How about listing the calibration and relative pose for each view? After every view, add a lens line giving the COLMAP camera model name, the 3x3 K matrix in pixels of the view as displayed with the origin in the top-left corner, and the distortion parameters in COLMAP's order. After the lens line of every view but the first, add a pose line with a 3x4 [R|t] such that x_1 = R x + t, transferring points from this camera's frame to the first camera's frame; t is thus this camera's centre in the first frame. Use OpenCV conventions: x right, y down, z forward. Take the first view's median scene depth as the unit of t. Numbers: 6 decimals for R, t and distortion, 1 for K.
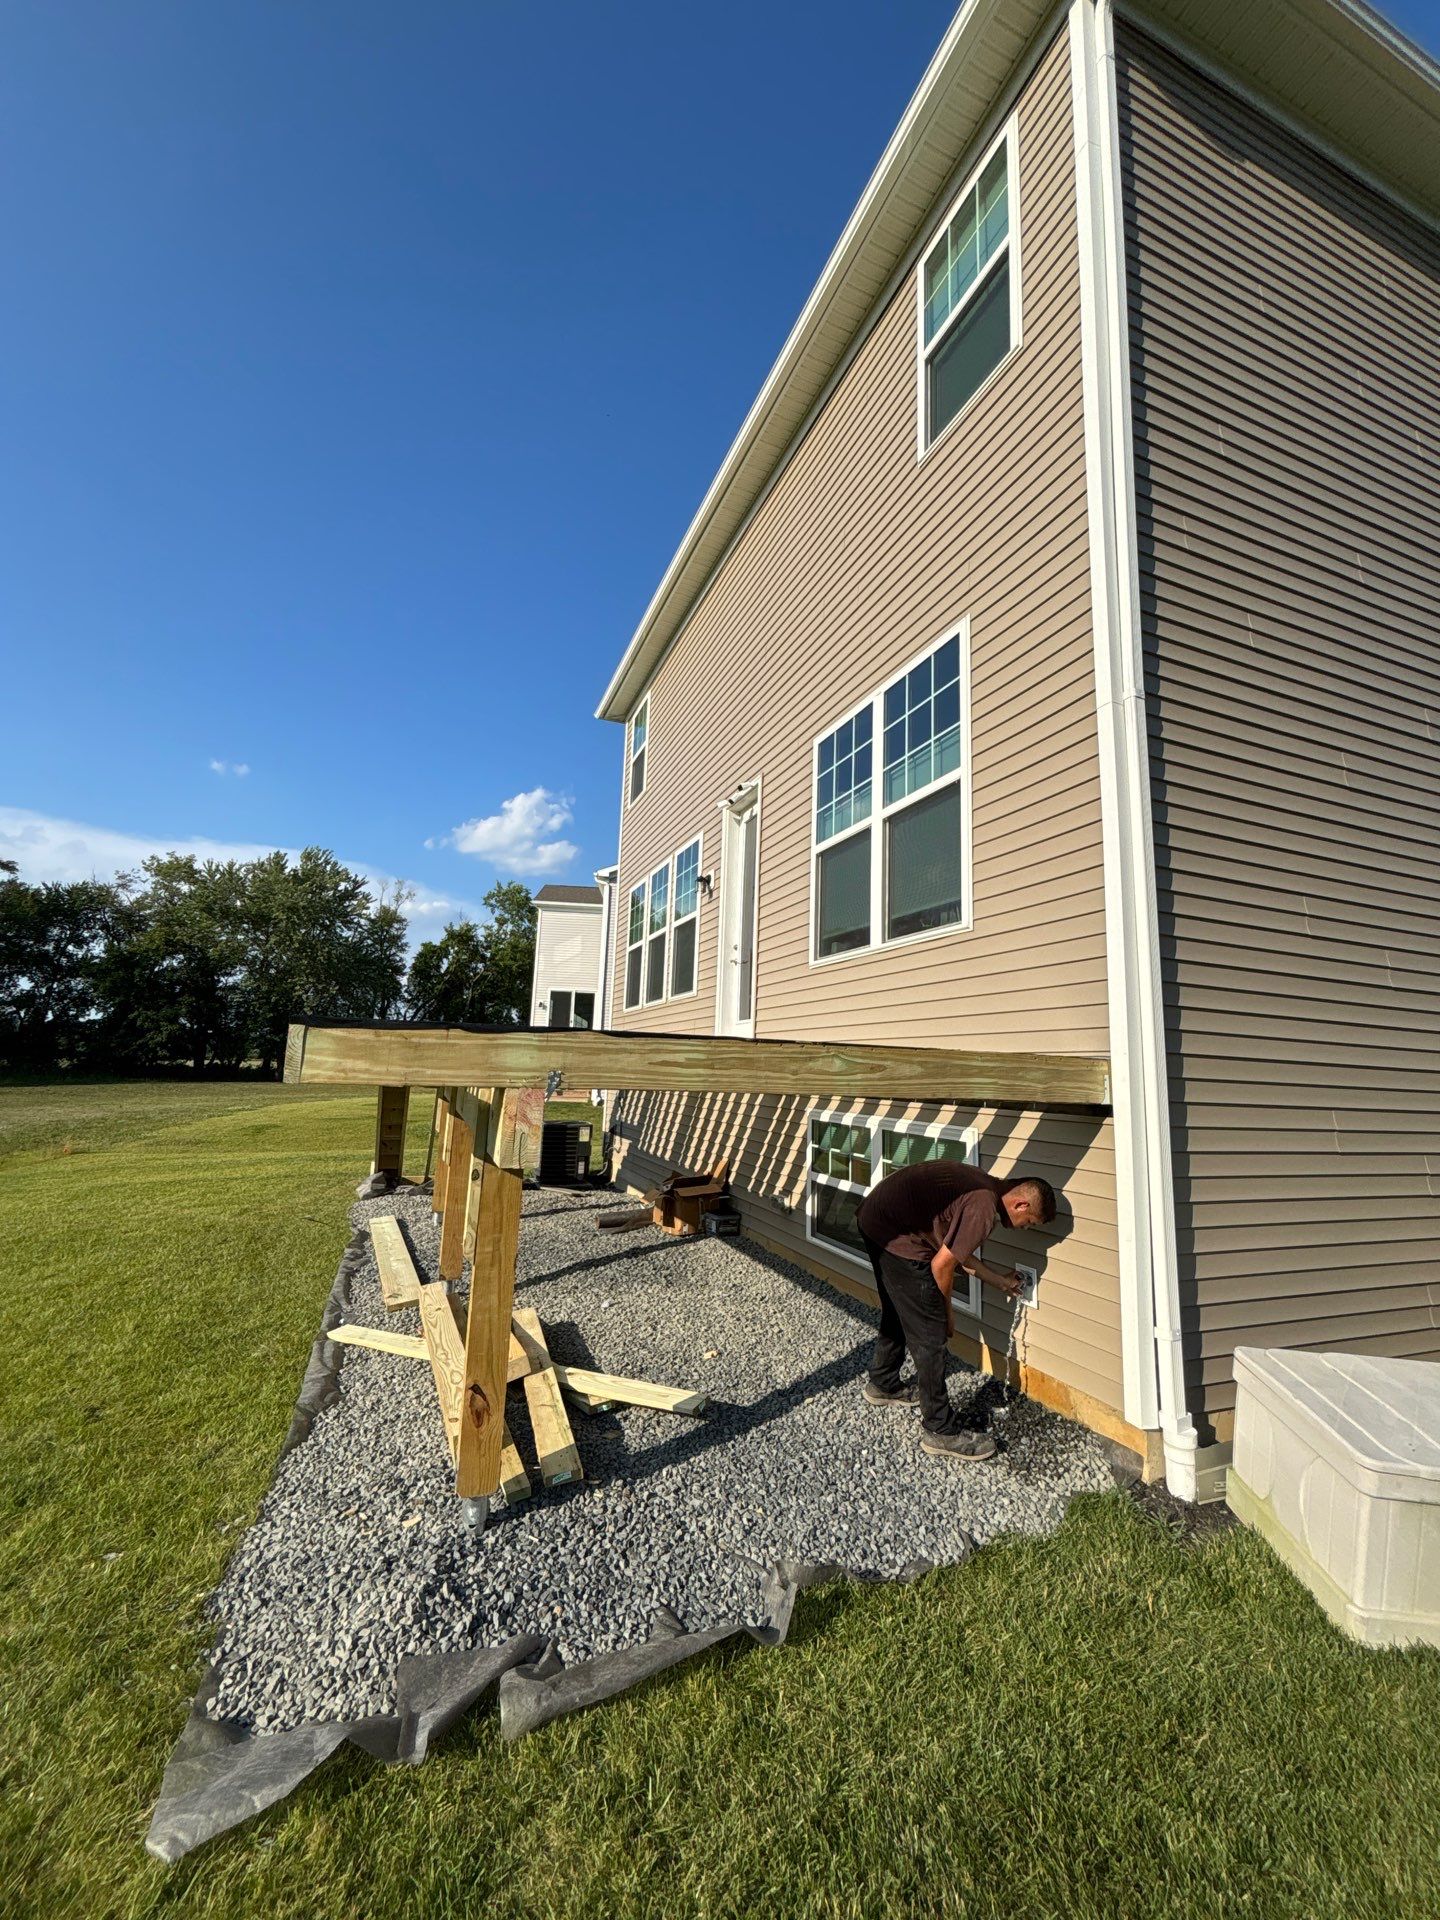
lens RADIAL K [[772.0, 0, 708.9], [0, 772.0, 944.0], [0, 0, 1]] dist [-0.002854, 0.001695]
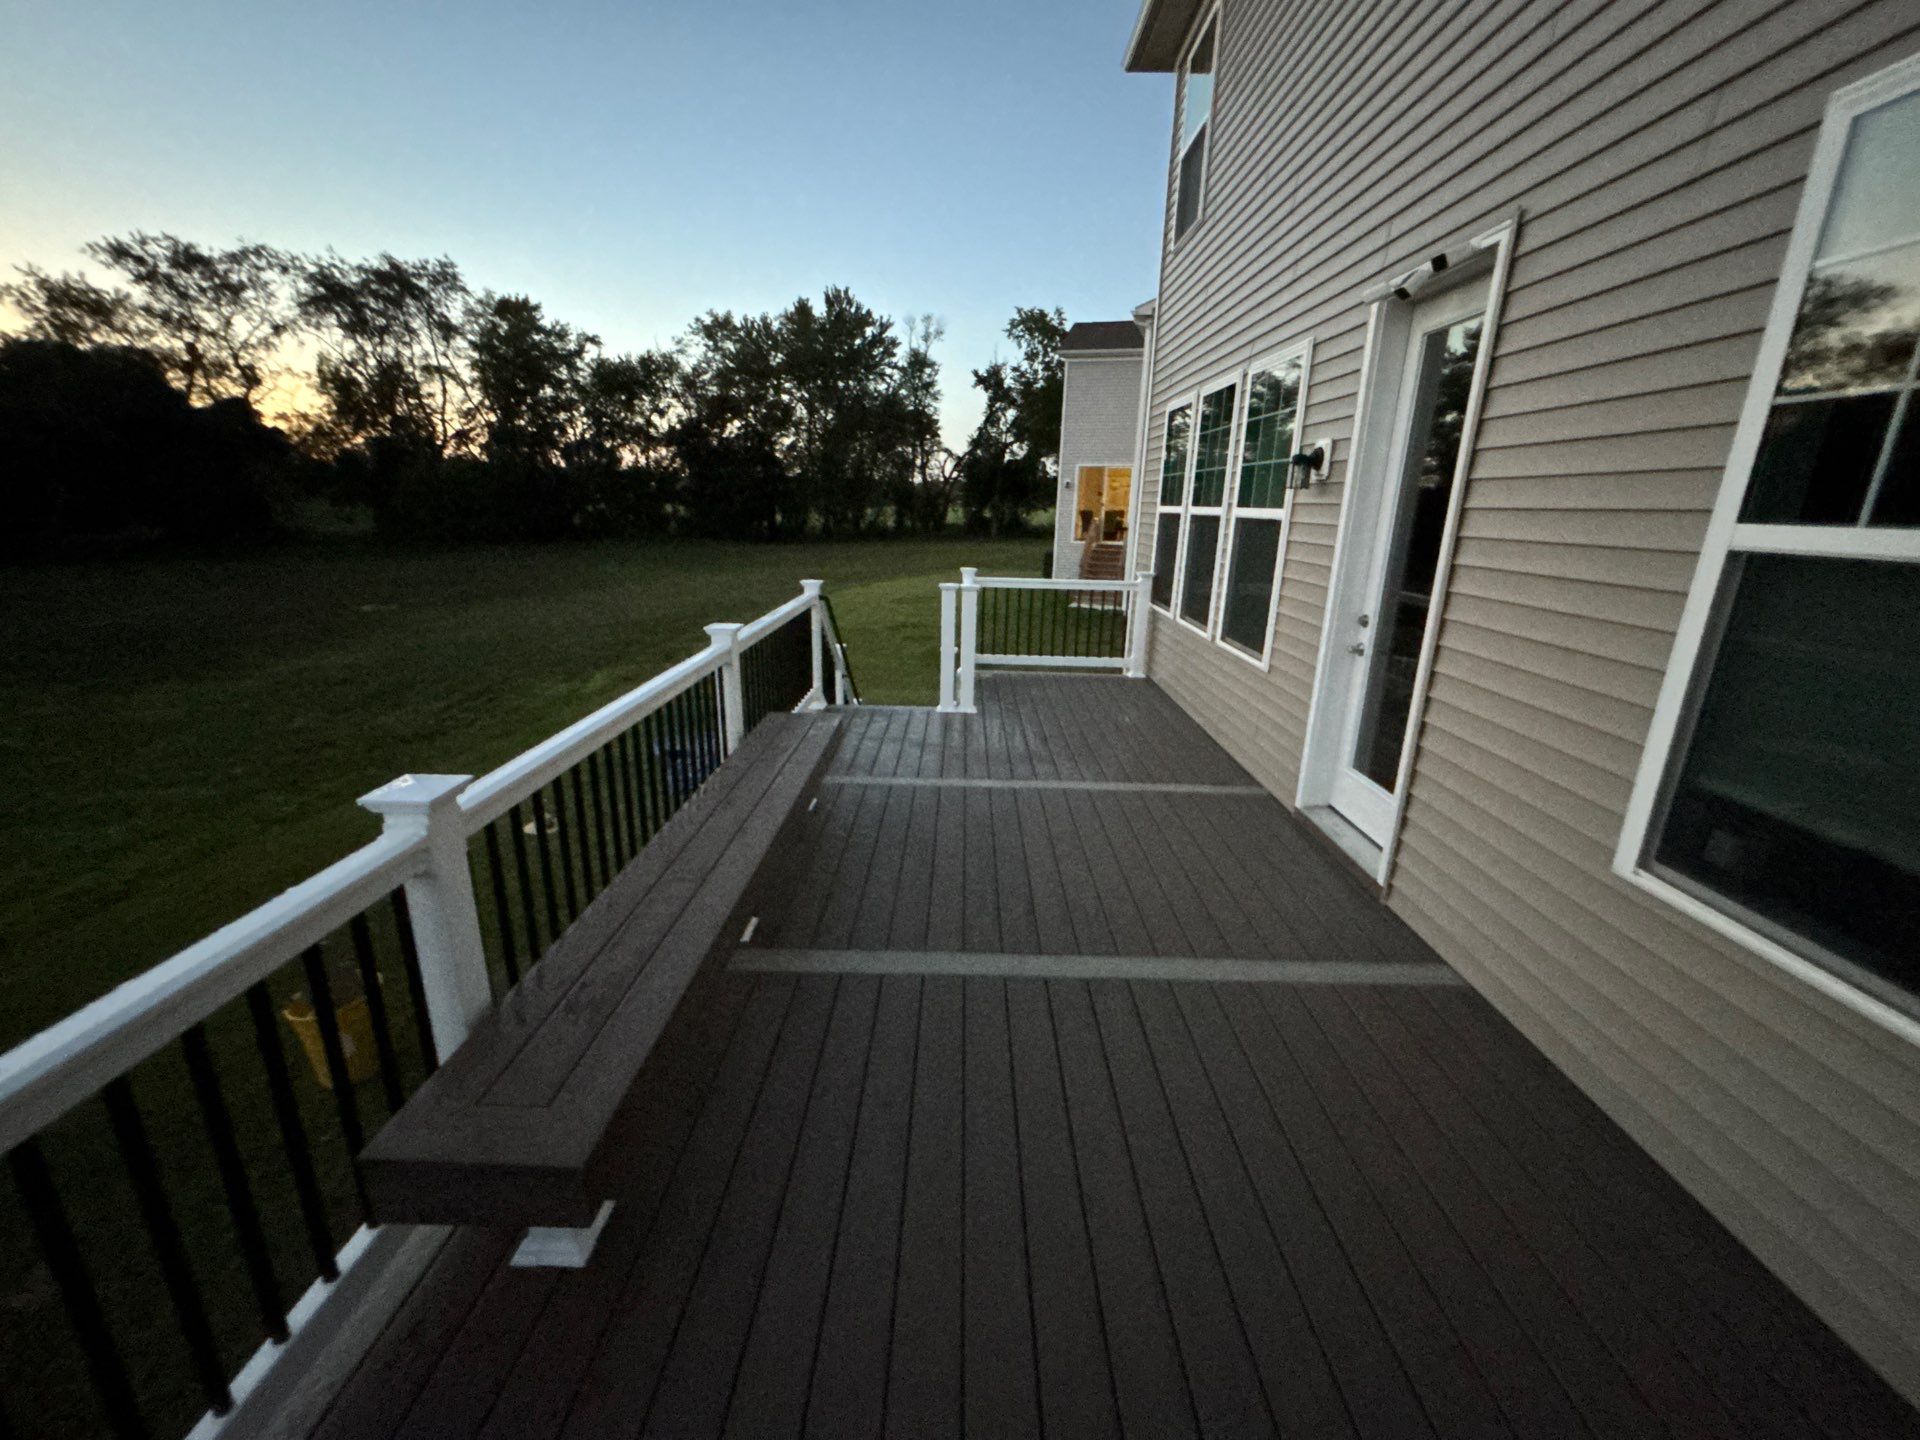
lens RADIAL K [[772.0, 0, 950.7], [0, 772.0, 720.0], [0, 0, 1]] dist [-0.002854, 0.001695]
pose [[0.929052, 0.085827, -0.359856, -0.007306], [0.073288, 0.910740, 0.406426, -0.041677], [0.362617, -0.403964, 0.839834, 0.121850]]
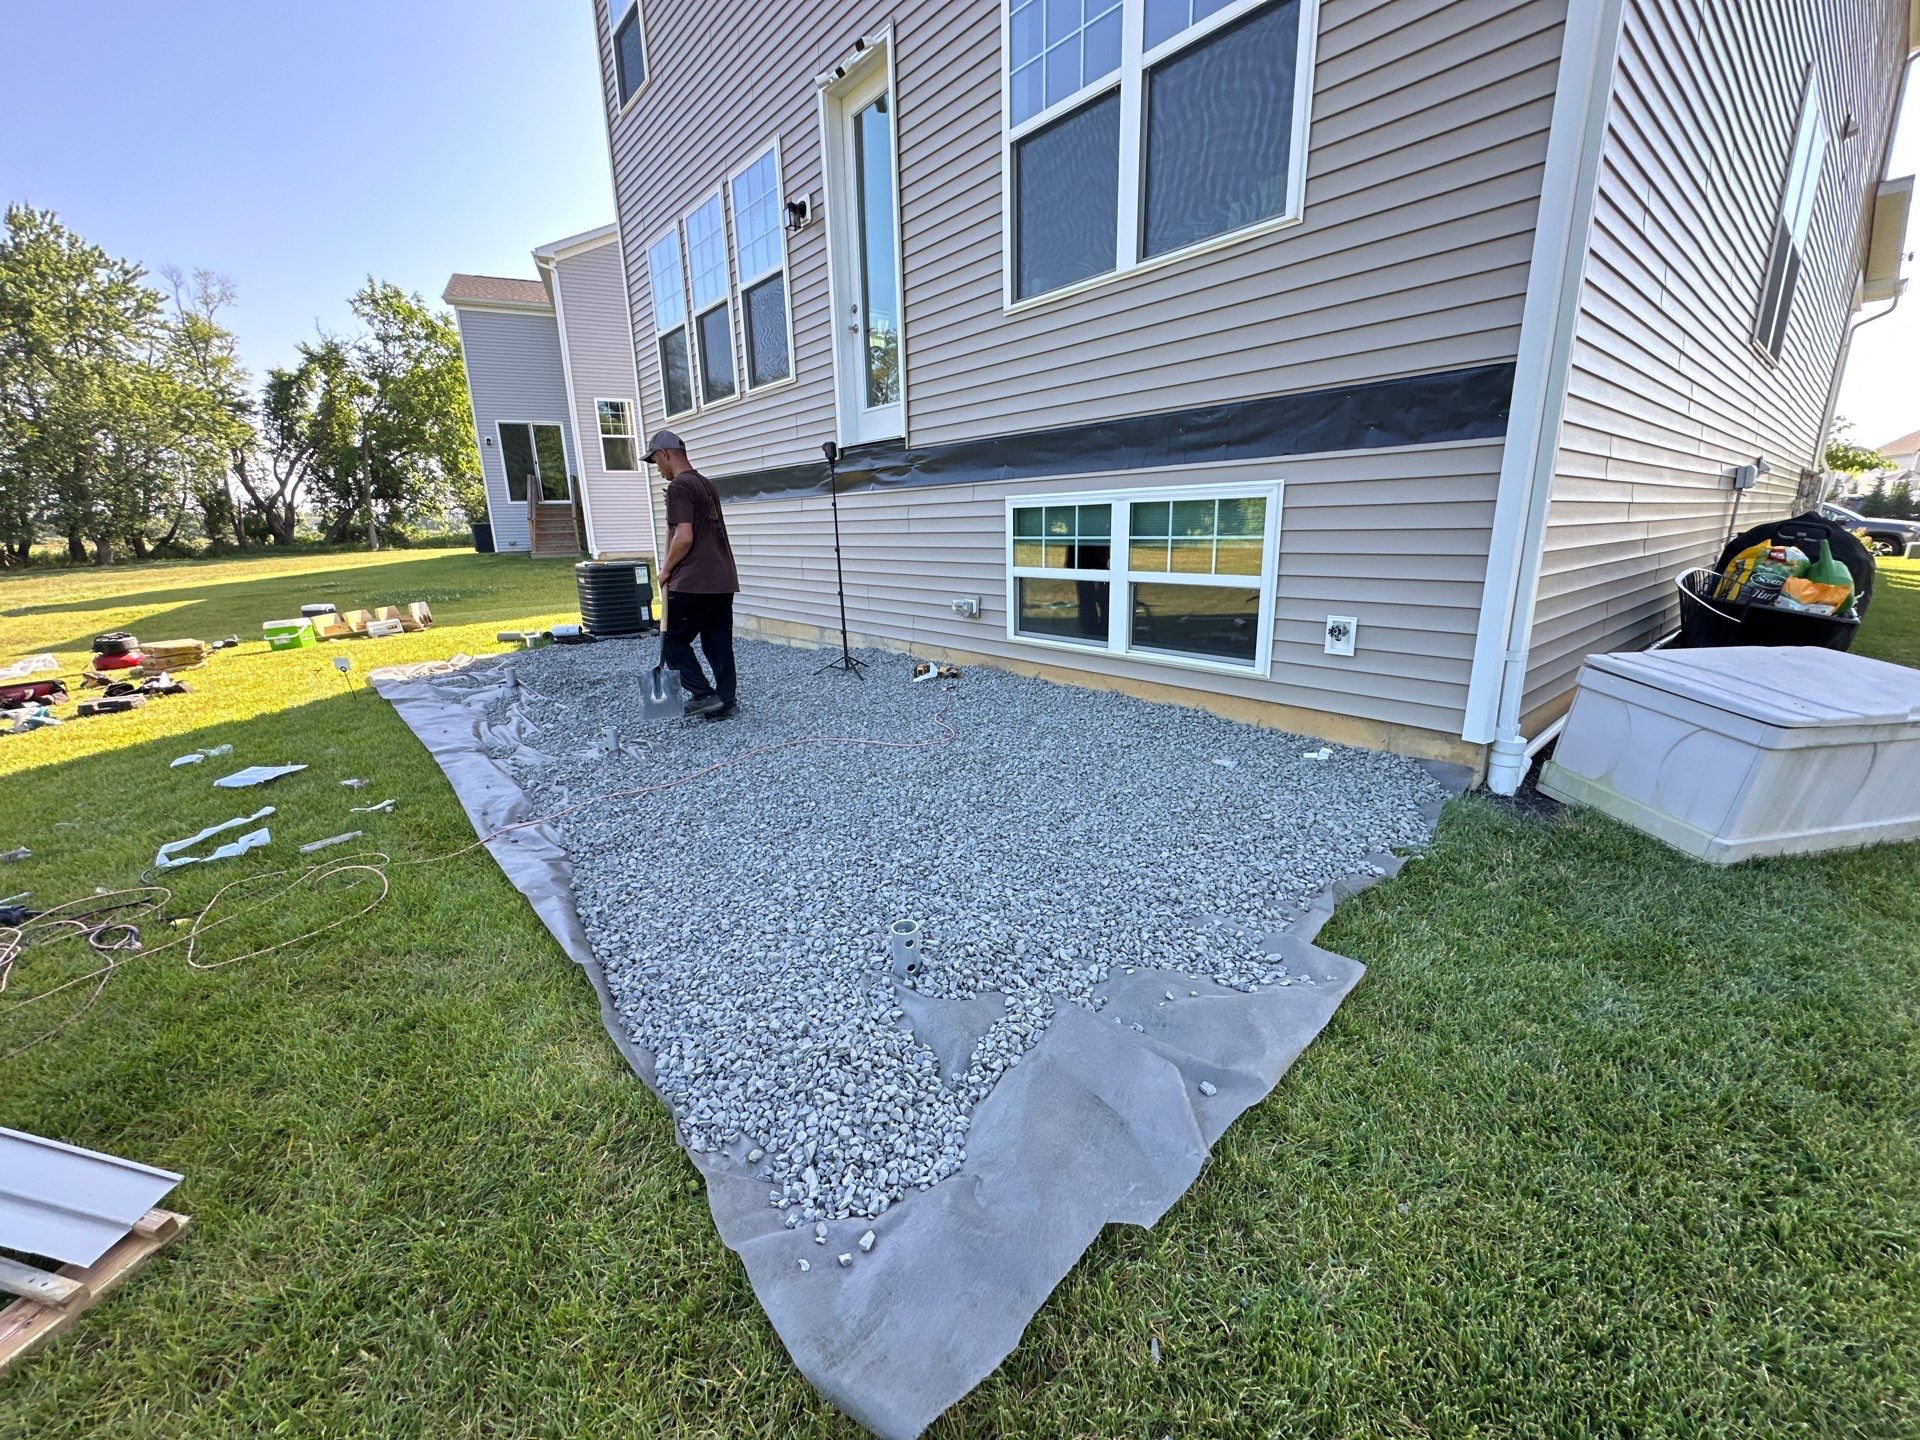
lens RADIAL K [[772.0, 0, 948.8], [0, 772.0, 712.9], [0, 0, 1]] dist [-0.002854, 0.001695]
pose [[0.945061, -0.135053, 0.297692, -0.042786], [0.004492, 0.915947, 0.401273, 0.017588], [-0.326863, -0.377891, 0.866233, 0.036186]]
